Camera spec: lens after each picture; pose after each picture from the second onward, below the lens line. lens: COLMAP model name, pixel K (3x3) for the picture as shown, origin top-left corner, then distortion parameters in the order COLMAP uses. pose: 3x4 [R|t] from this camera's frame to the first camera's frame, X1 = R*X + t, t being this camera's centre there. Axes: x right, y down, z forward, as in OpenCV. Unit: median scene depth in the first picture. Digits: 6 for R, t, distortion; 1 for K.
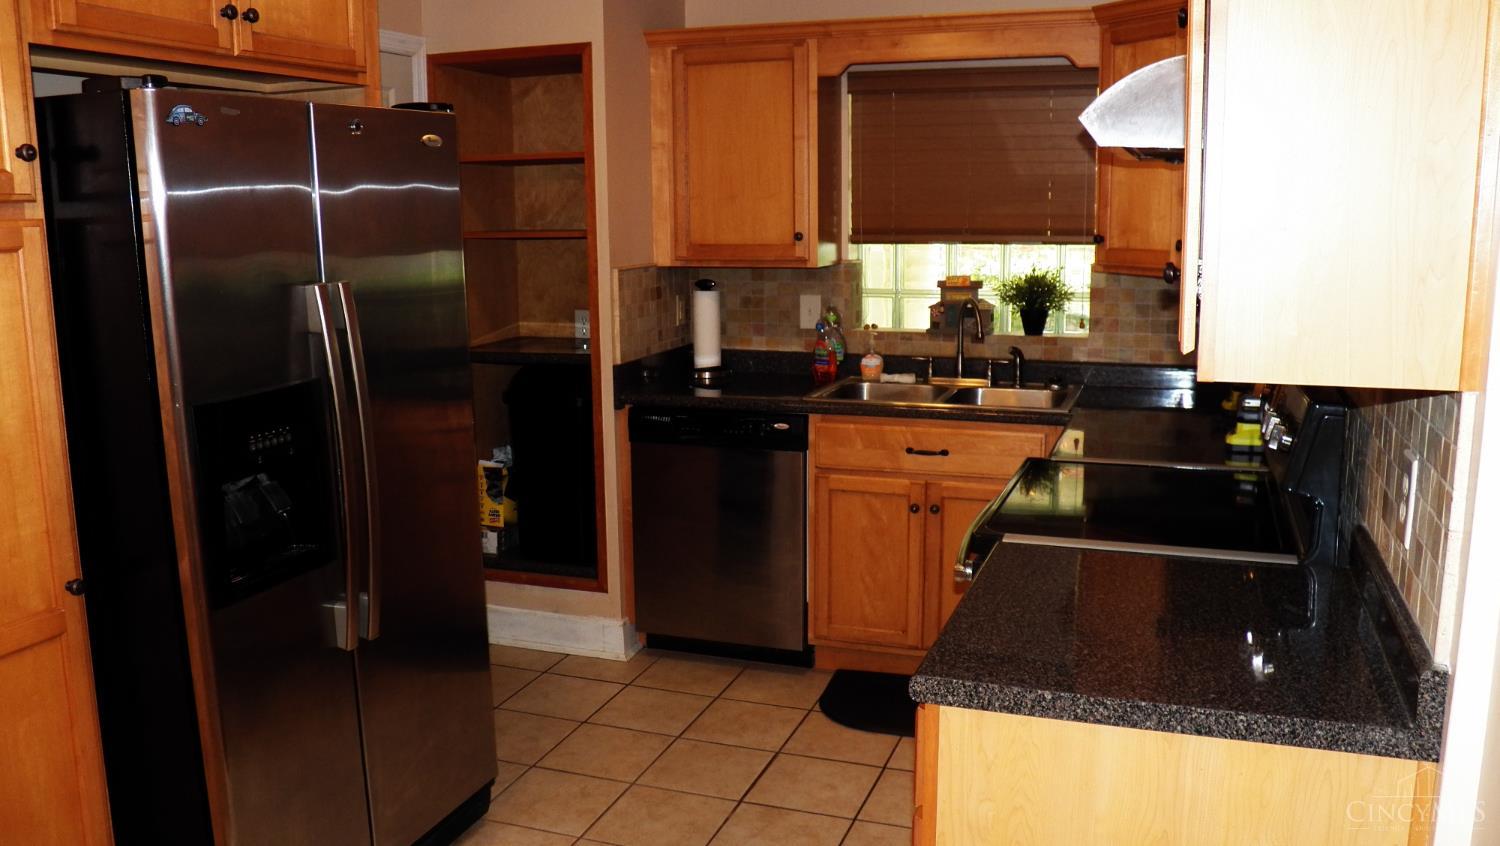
lens RADIAL K [[1231.8, 0, 743.0], [0, 1231.8, 419.4], [0, 0, 1]] dist [-0.134271, 0.094576]
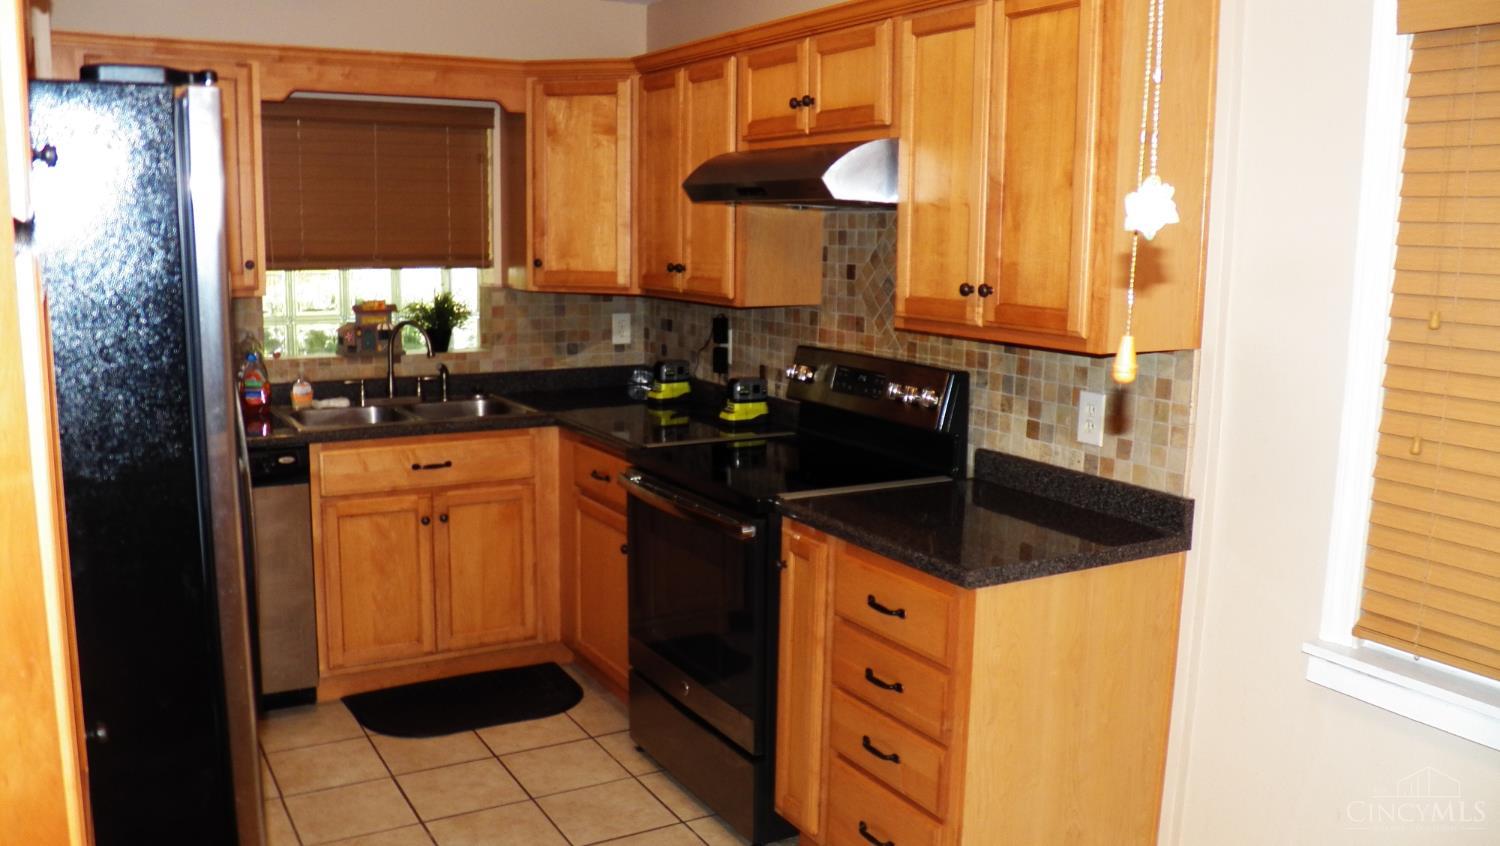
lens RADIAL K [[1231.8, 0, 741.1], [0, 1231.8, 429.3], [0, 0, 1]] dist [-0.134271, 0.094576]
pose [[0.639015, -0.104999, 0.761994, -0.454631], [0.110725, 0.992878, 0.043959, -0.020366], [-0.761183, 0.056281, 0.646090, 0.106996]]
